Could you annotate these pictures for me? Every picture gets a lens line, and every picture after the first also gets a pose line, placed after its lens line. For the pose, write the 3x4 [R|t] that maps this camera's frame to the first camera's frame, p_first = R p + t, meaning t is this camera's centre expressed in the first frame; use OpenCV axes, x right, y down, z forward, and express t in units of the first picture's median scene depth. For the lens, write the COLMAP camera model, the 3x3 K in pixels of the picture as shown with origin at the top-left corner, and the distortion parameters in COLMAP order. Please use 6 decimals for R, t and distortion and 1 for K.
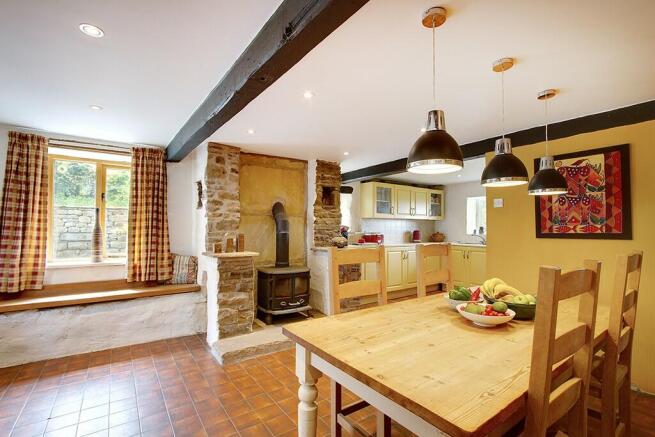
lens RADIAL K [[314.0, 0, 327.5], [0, 314.0, 218.5], [0, 0, 1]] dist [-0.000744, -0.000010]
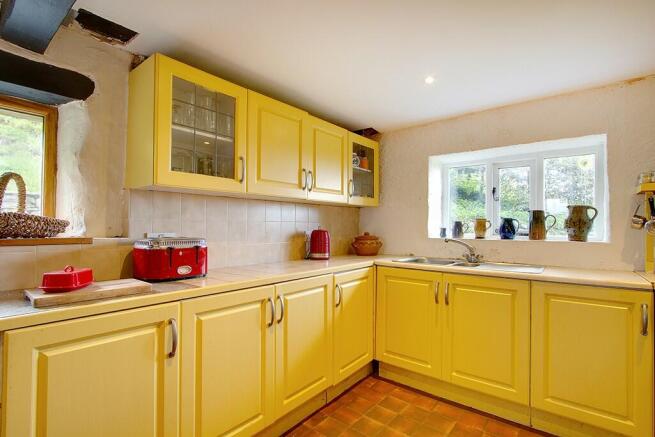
lens RADIAL K [[314.0, 0, 327.5], [0, 314.0, 218.5], [0, 0, 1]] dist [-0.000744, -0.000010]
pose [[0.966937, 0.003699, 0.254988, 0.189505], [-0.005695, 0.999959, 0.007093, 0.019969], [-0.254951, -0.008310, 0.966918, 0.600659]]
